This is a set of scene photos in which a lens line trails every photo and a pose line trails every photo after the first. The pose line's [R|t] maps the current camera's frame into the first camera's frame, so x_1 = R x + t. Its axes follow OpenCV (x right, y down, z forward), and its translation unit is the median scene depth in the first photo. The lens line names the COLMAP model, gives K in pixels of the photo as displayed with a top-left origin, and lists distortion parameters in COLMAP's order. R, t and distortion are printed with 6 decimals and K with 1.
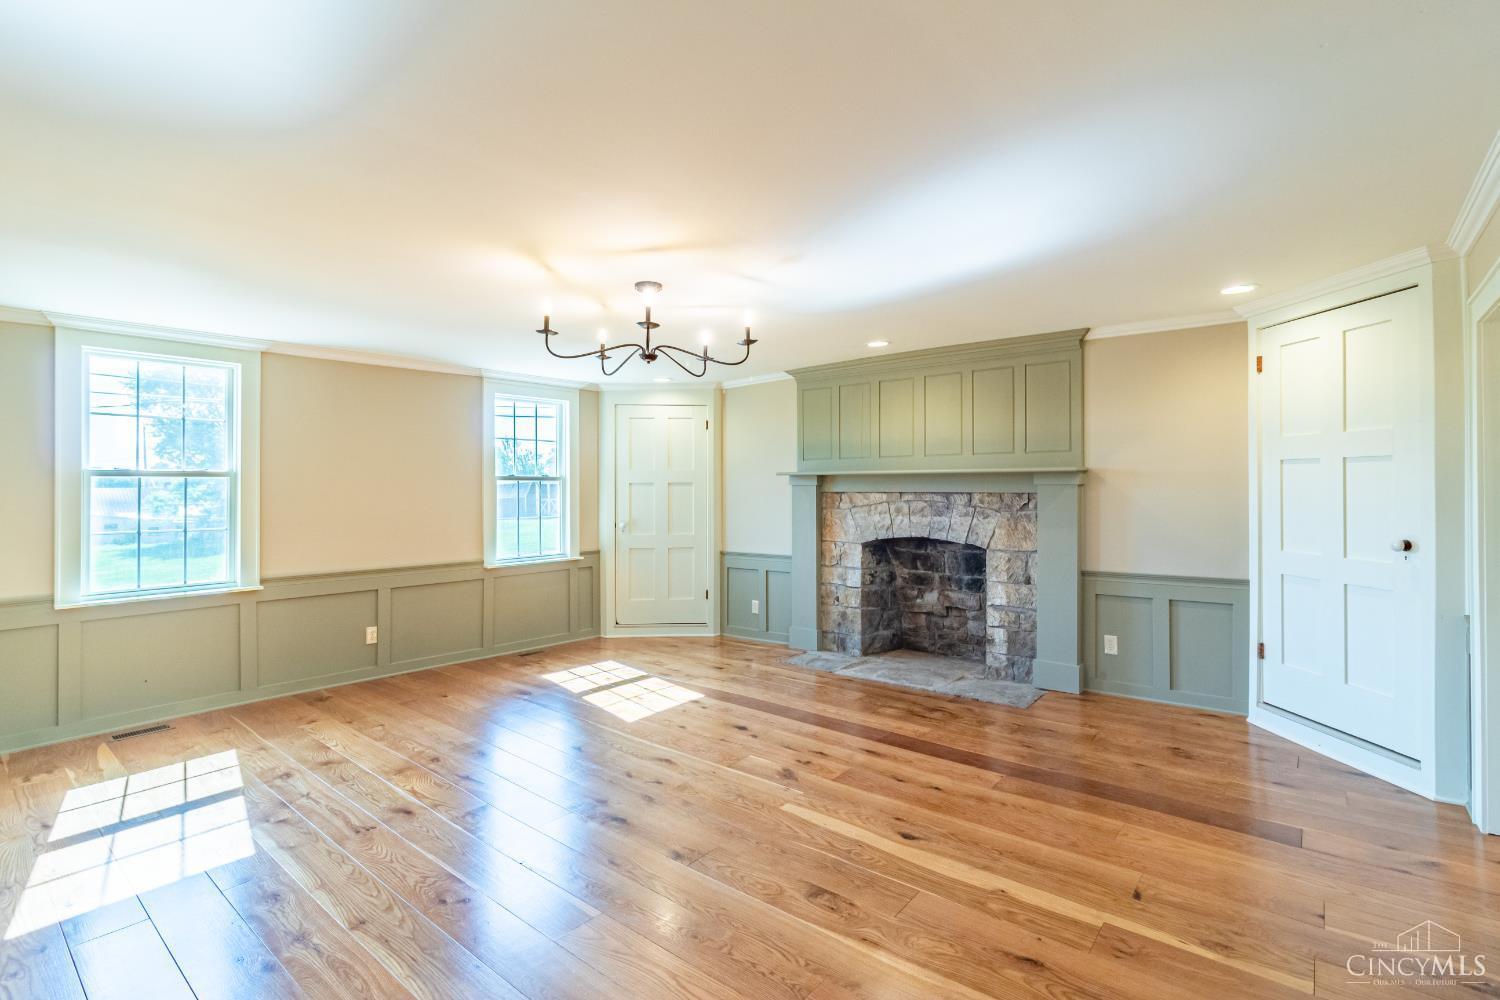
lens RADIAL K [[711.8, 0, 723.8], [0, 711.8, 490.0], [0, 0, 1]] dist [0.000253, 0.002600]
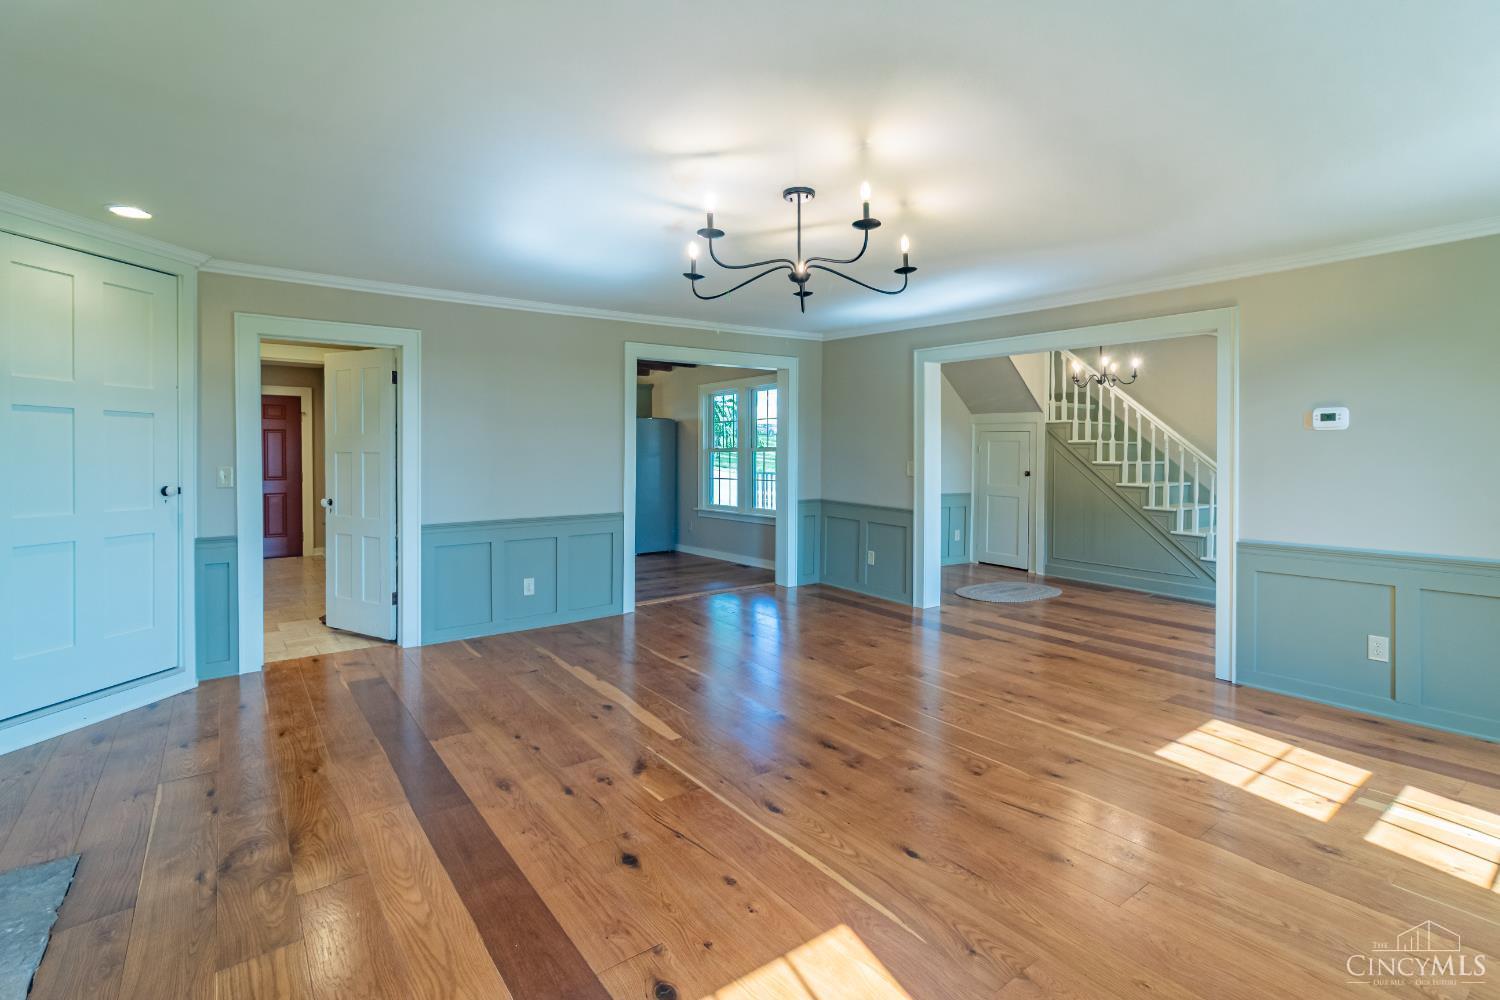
lens RADIAL K [[711.8, 0, 786.0], [0, 711.8, 454.9], [0, 0, 1]] dist [0.000253, 0.002600]
pose [[-0.987616, 0.007824, 0.156698, -0.191816], [0.008461, 0.999958, 0.003398, 0.017914], [-0.156665, 0.004682, -0.987641, 1.578451]]
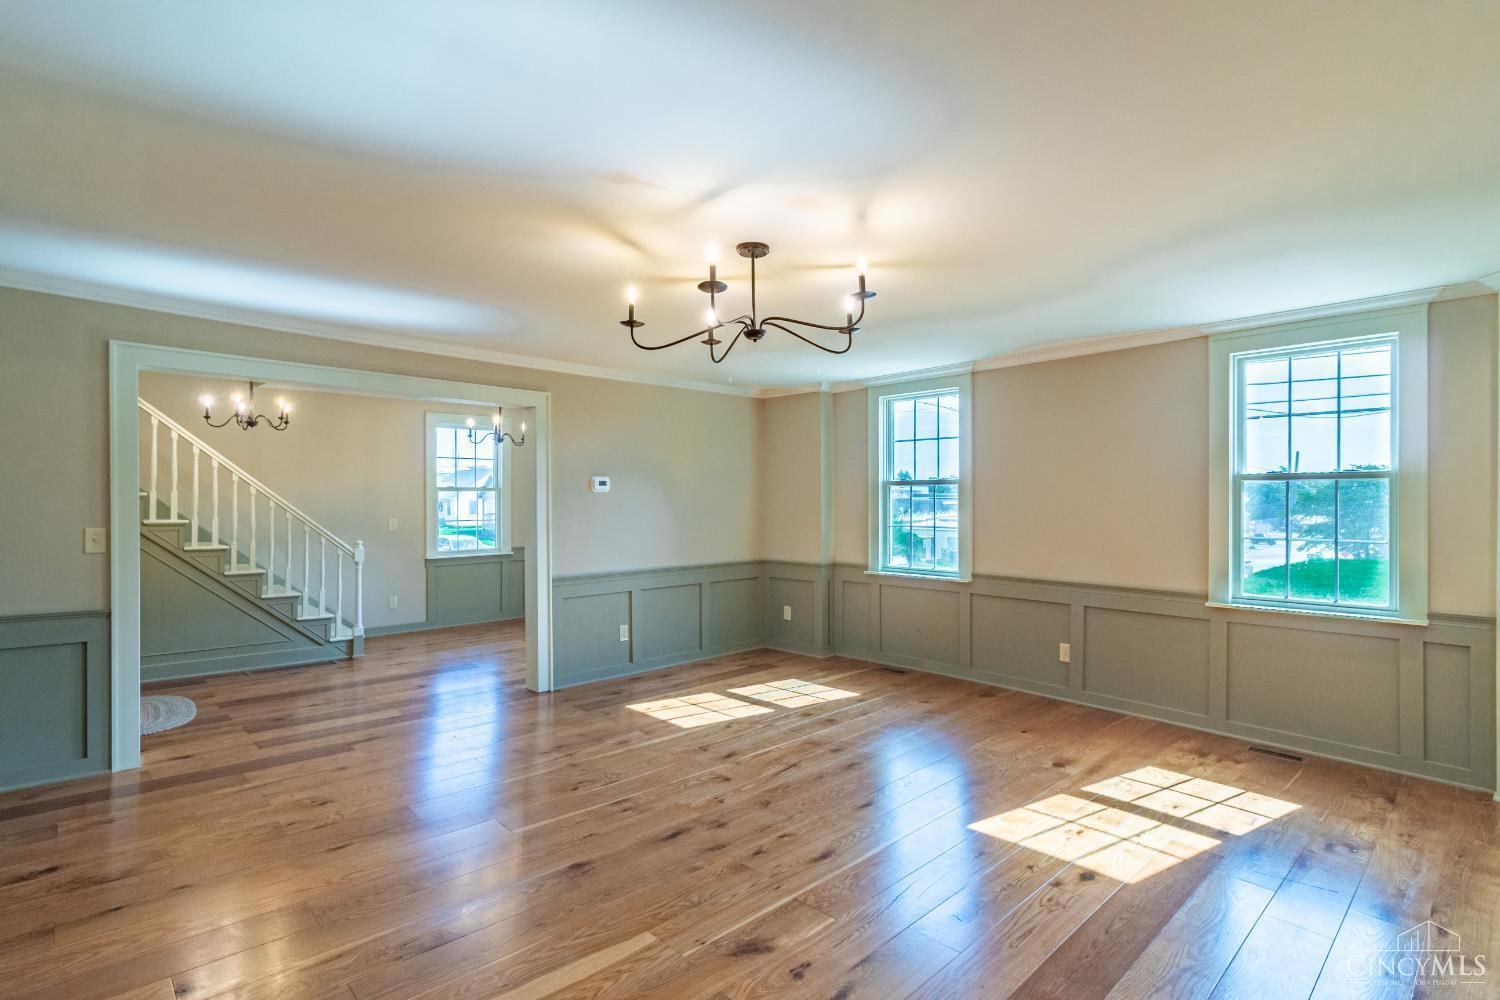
lens RADIAL K [[711.8, 0, 752.6], [0, 711.8, 501.0], [0, 0, 1]] dist [0.000253, 0.002600]
pose [[-0.082326, 0.010184, -0.996553, 0.620730], [0.001871, 0.999948, 0.010064, -0.002569], [0.996604, -0.001036, -0.082341, 0.911152]]
